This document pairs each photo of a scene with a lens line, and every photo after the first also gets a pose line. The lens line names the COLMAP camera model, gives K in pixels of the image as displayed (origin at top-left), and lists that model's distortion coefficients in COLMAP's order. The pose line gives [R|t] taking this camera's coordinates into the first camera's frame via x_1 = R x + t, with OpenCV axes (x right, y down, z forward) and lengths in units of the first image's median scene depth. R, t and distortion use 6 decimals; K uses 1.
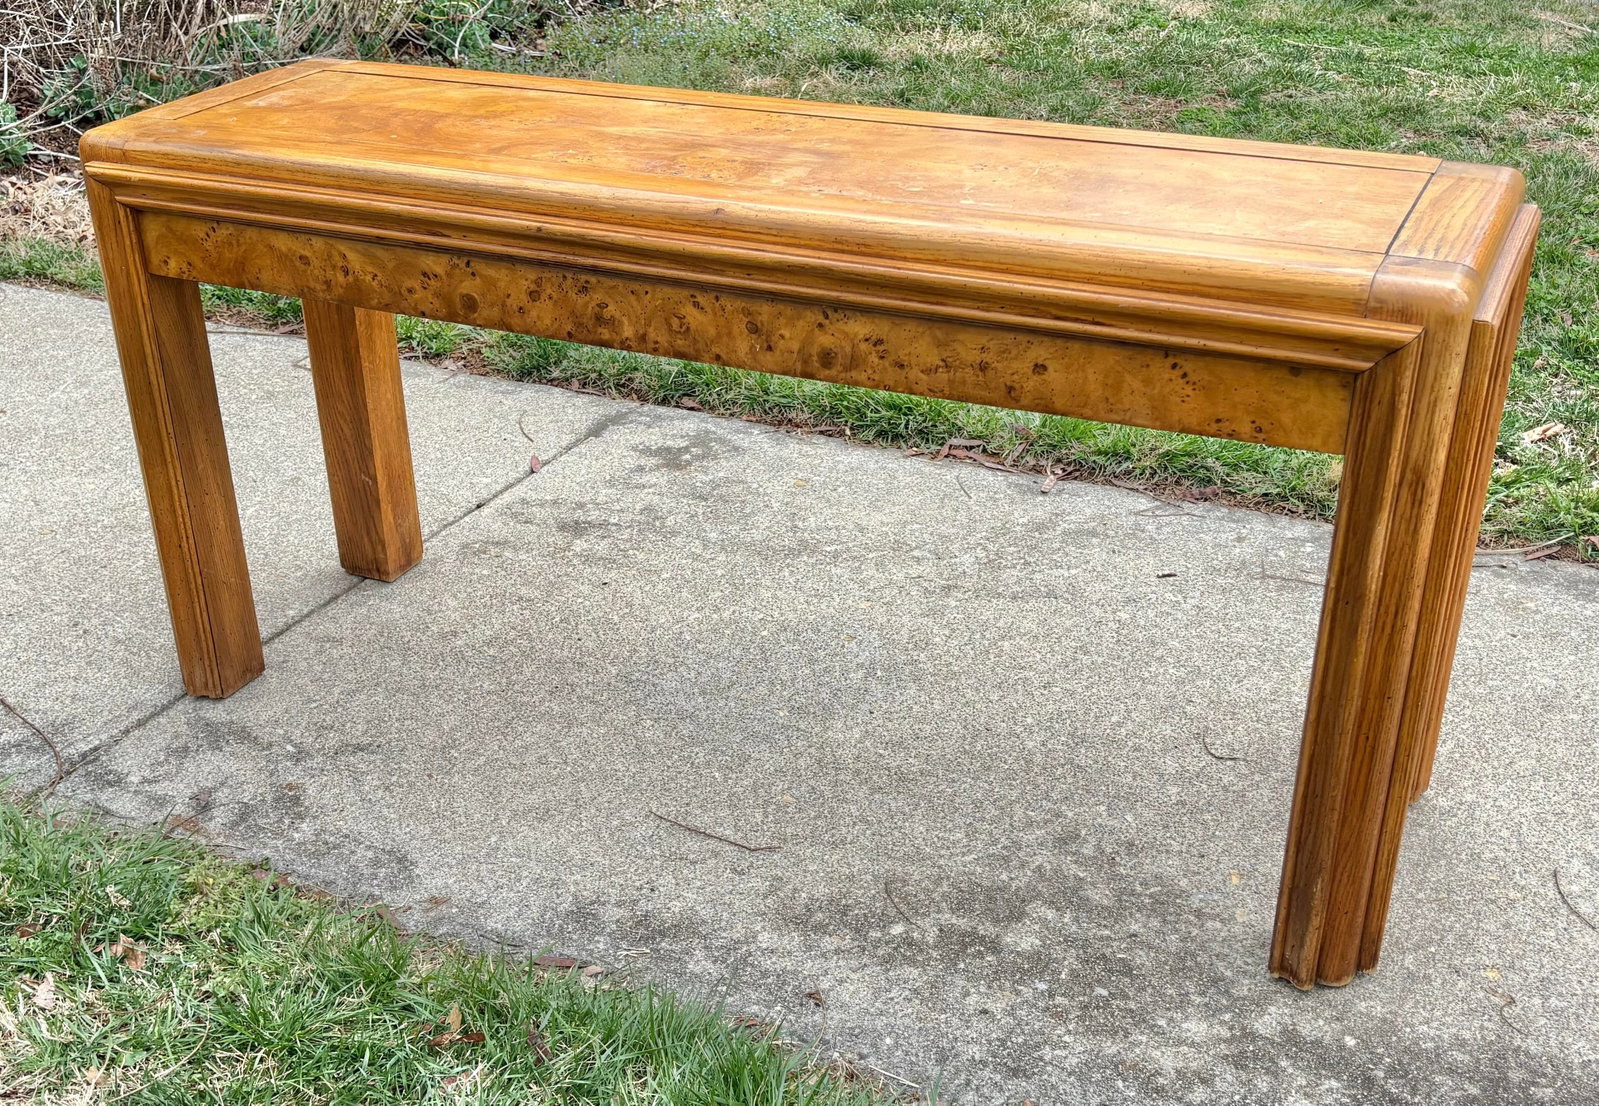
lens RADIAL K [[1858.7, 0, 743.7], [0, 1858.7, 655.5], [0, 0, 1]] dist [0.241387, -0.925792]
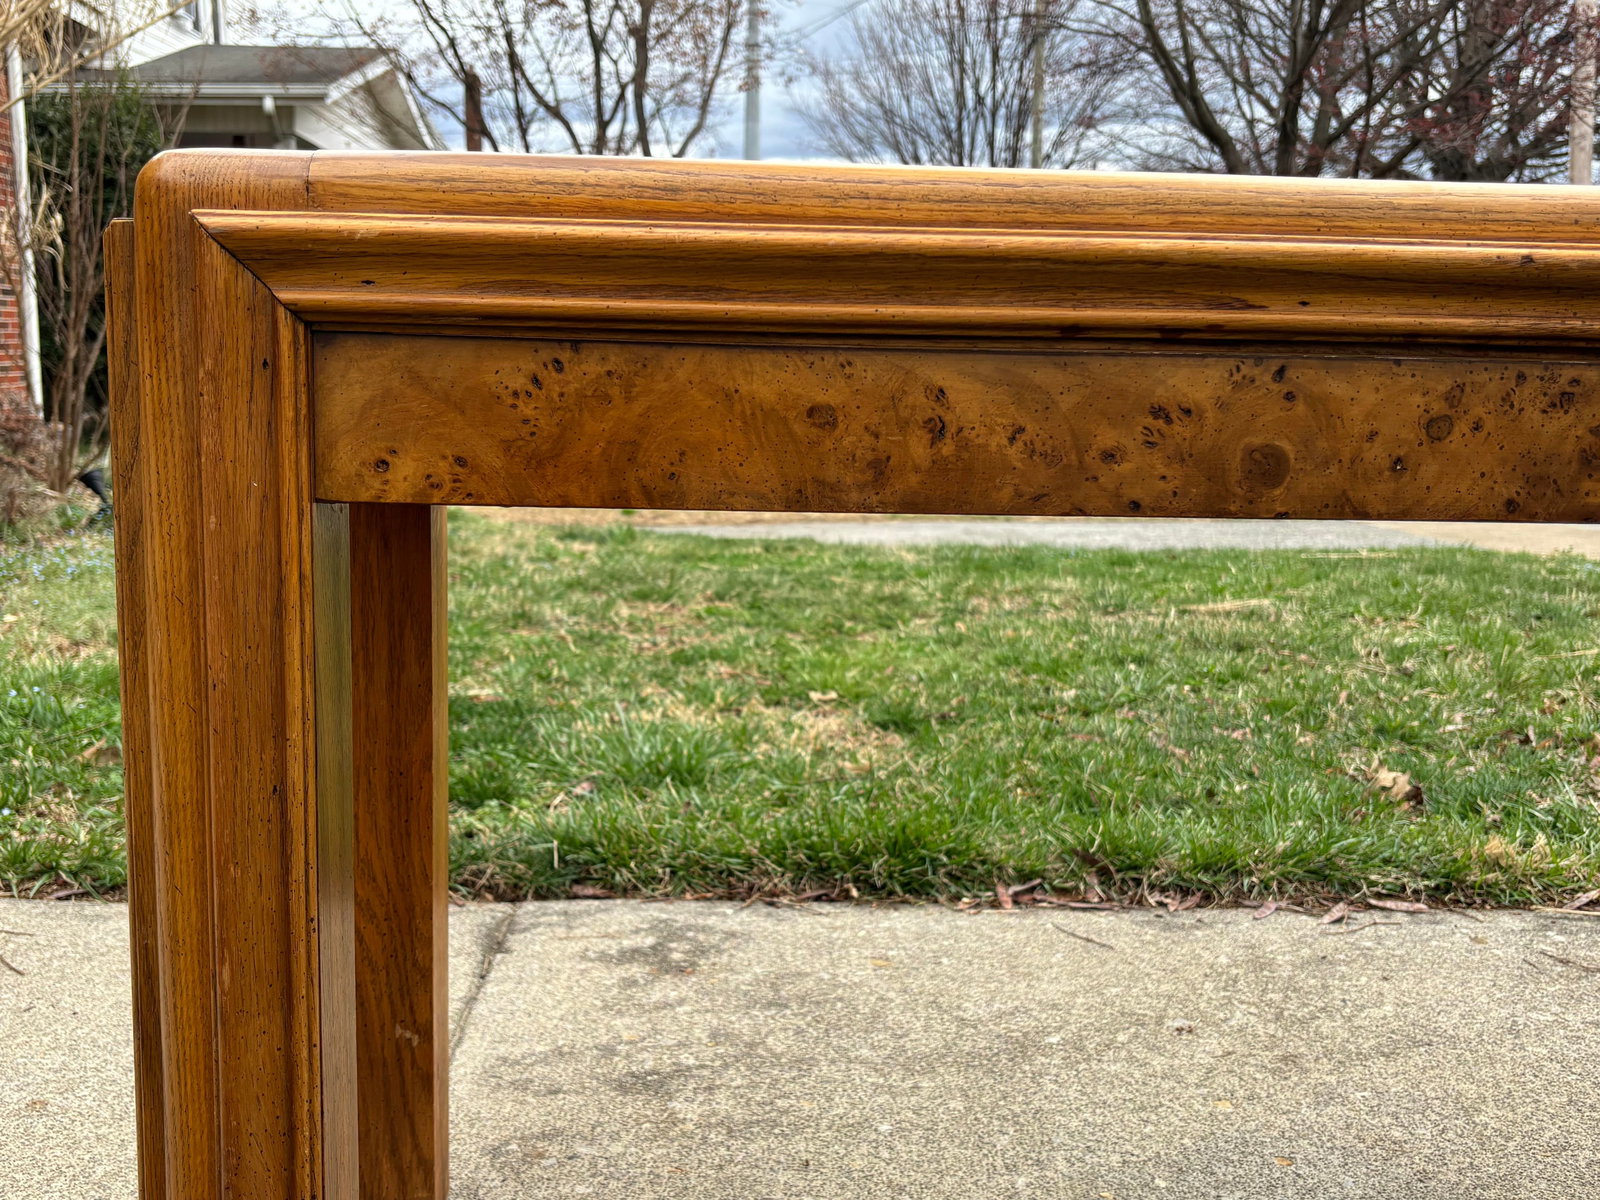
lens RADIAL K [[1682.0, 0, 800.0], [0, 1682.0, 600.0], [0, 0, 1]] dist [0.174857, -0.591081]
pose [[0.862851, -0.033996, 0.504314, -0.434000], [0.210495, 0.931271, -0.297367, -0.059377], [-0.459543, 0.362739, 0.810704, 0.714882]]
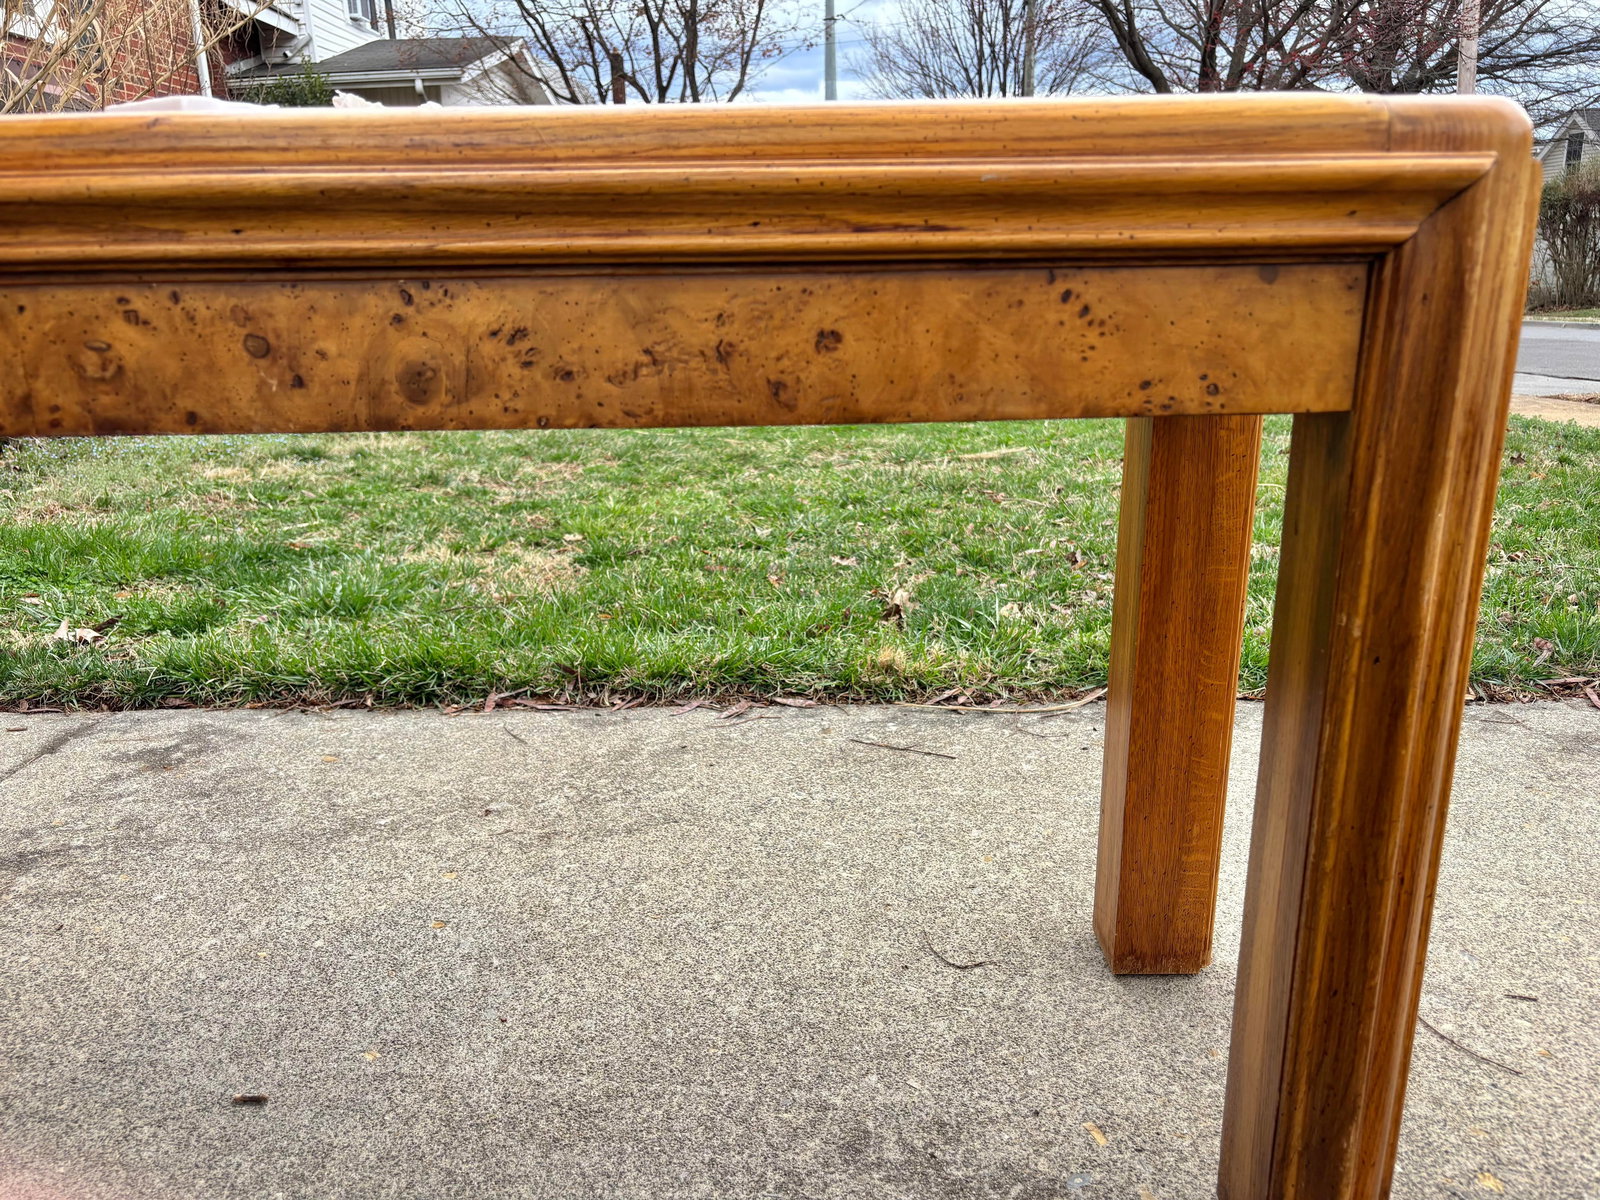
lens RADIAL K [[1226.9, 0, 800.6], [0, 1226.9, 606.2], [0, 0, 1]] dist [0.042033, -0.051858]
pose [[0.897331, -0.114734, 0.426184, -0.013121], [0.214163, 0.957512, -0.193146, -0.006061], [-0.385916, 0.264589, 0.883777, 0.593230]]
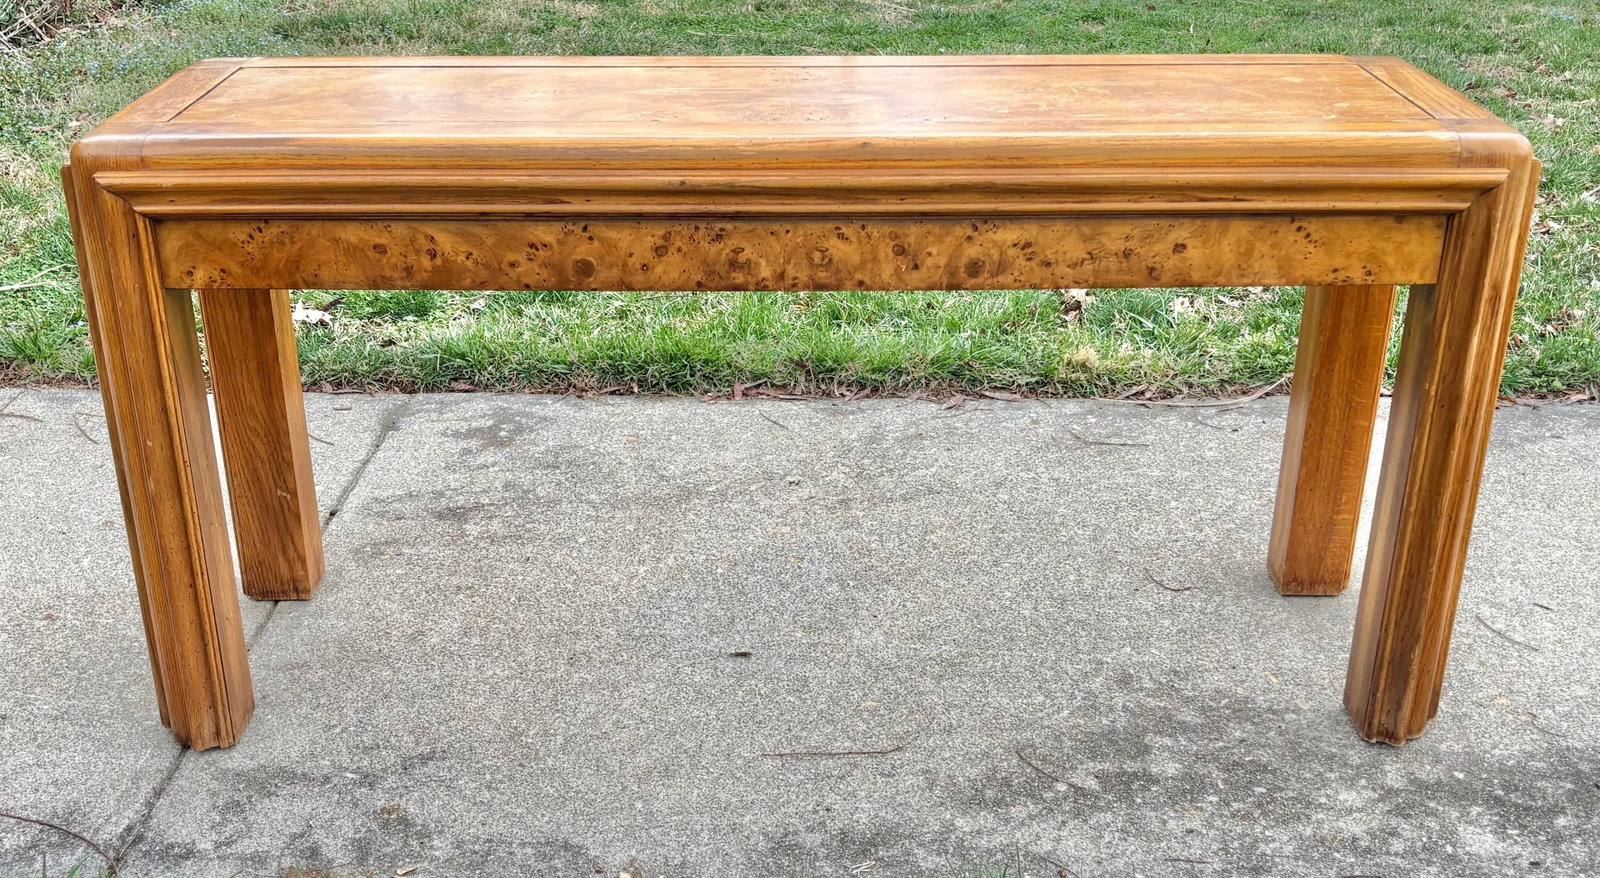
lens RADIAL K [[1758.7, 0, 800.8], [0, 1758.7, 510.3], [0, 0, 1]] dist [0.235961, -0.836334]
pose [[0.895063, -0.173740, 0.410702, -0.439871], [0.202139, 0.979001, -0.026383, -0.012808], [-0.397494, 0.106633, 0.911388, 0.105691]]
